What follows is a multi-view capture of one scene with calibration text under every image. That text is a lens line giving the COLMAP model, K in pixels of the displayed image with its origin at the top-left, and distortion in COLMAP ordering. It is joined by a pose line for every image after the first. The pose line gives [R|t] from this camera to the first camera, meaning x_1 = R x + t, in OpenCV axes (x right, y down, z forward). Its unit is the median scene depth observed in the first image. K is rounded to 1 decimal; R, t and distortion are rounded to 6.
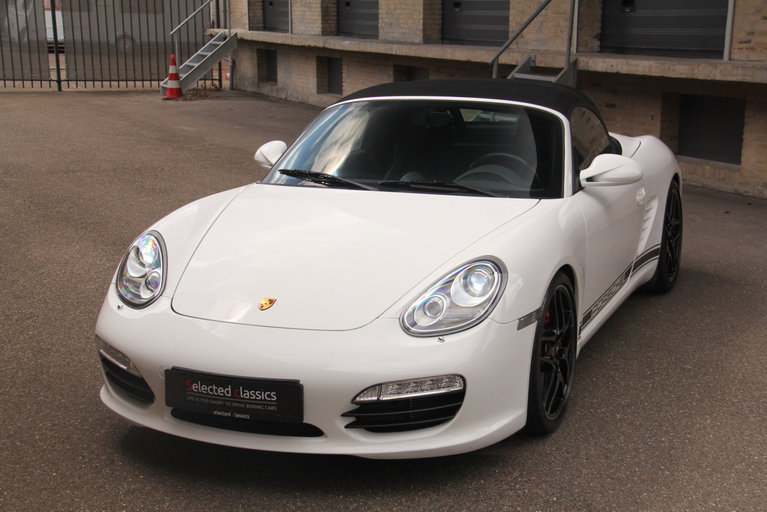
lens RADIAL K [[1213.5, 0, 409.0], [0, 1213.5, 269.6], [0, 0, 1]] dist [0.133602, 0.967213]
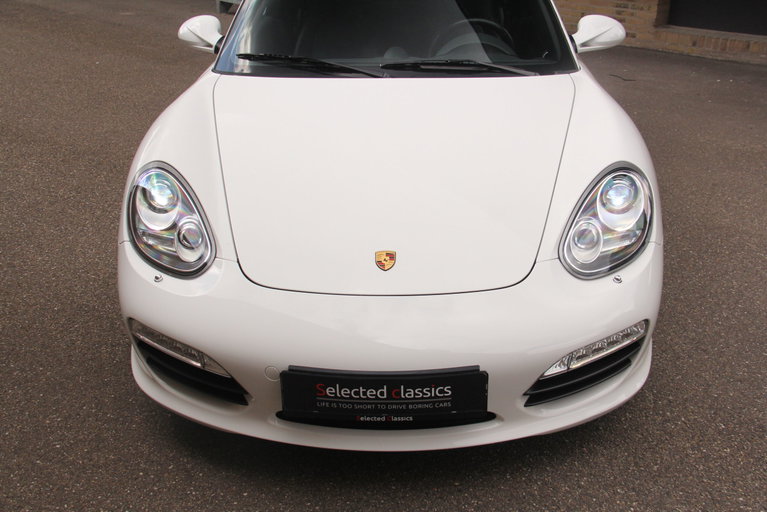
lens RADIAL K [[861.2, 0, 423.8], [0, 861.2, 256.6], [0, 0, 1]] dist [-0.004243, -0.004291]
pose [[0.931630, -0.149037, 0.331442, -0.255343], [0.074111, 0.970787, 0.228212, -0.089383], [-0.355771, -0.188046, 0.915459, 0.461989]]
